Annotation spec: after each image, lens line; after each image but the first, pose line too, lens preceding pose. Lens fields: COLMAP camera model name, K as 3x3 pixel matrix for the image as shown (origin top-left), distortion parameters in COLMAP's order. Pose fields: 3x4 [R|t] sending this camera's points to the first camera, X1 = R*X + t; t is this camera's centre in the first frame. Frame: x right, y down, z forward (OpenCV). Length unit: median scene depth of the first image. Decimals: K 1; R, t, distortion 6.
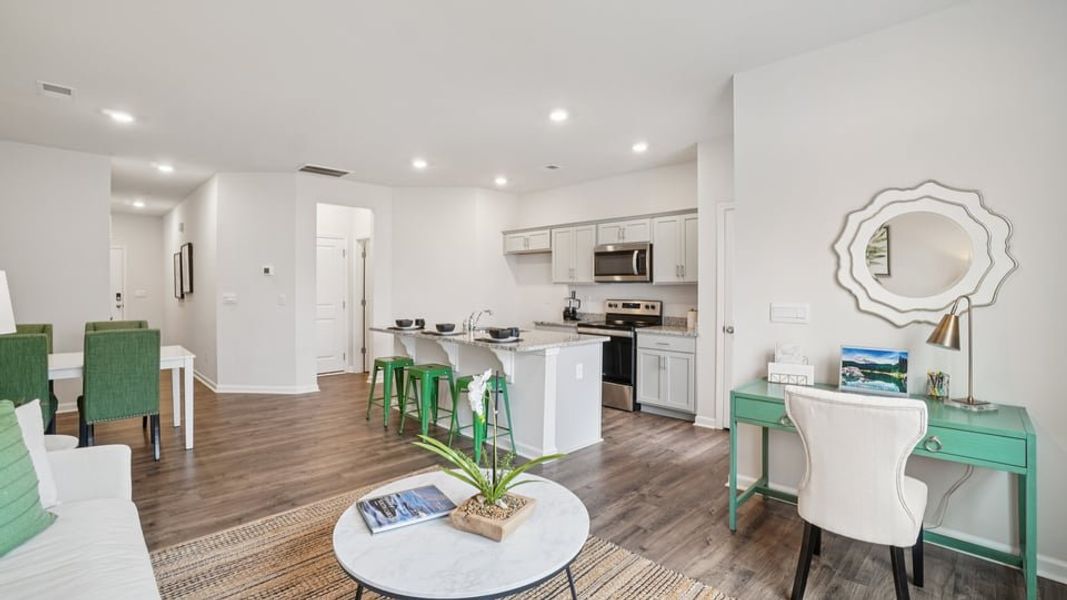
lens RADIAL K [[467.3, 0, 526.4], [0, 467.3, 291.2], [0, 0, 1]] dist [0.000530, -0.003207]
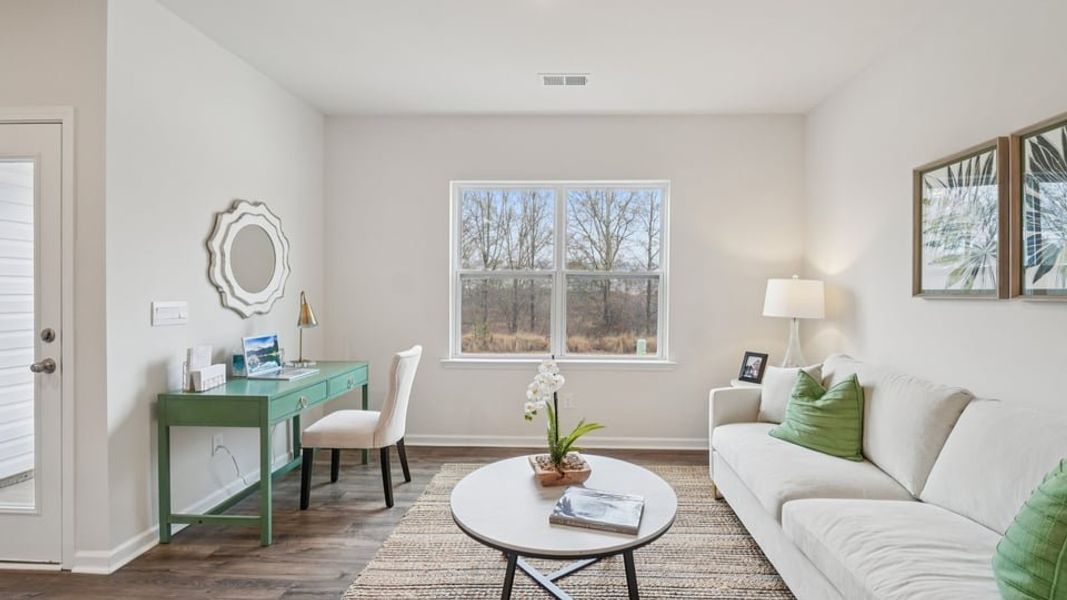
lens RADIAL K [[467.3, 0, 571.0], [0, 467.3, 296.8], [0, 0, 1]] dist [0.000530, -0.003207]
pose [[-0.696326, -0.017459, 0.717513, -0.319811], [-0.006754, 0.999819, 0.017774, -0.002150], [-0.717694, 0.007530, -0.696318, 0.607166]]
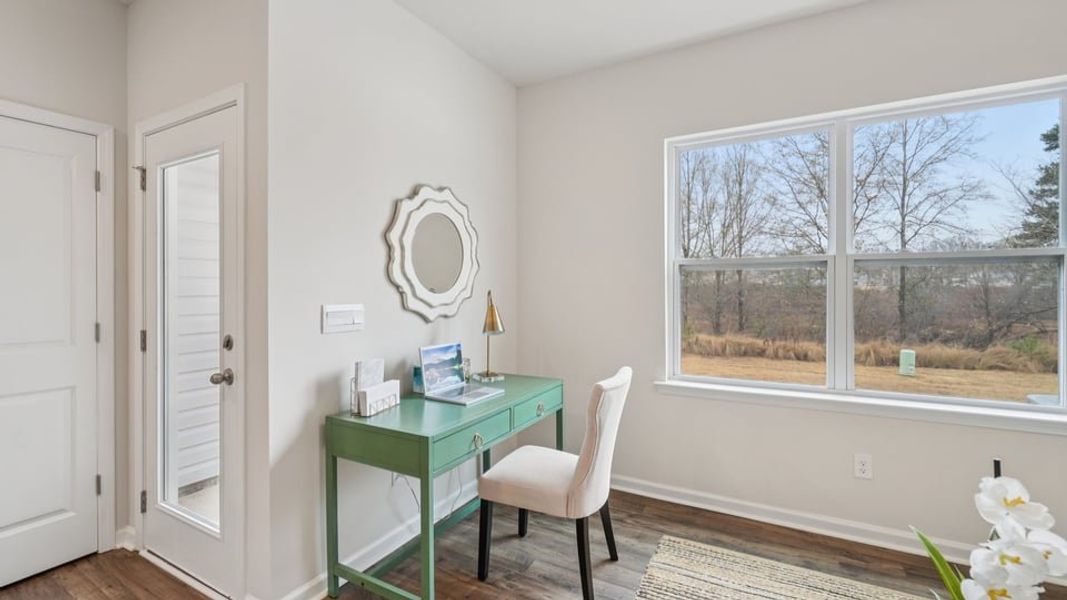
lens RADIAL K [[467.3, 0, 542.3], [0, 467.3, 283.0], [0, 0, 1]] dist [0.000530, -0.003207]
pose [[-0.291073, 0.005508, 0.956685, -0.126007], [0.006369, 0.999972, -0.003820, -0.001778], [-0.956680, 0.004981, -0.291100, 0.520785]]
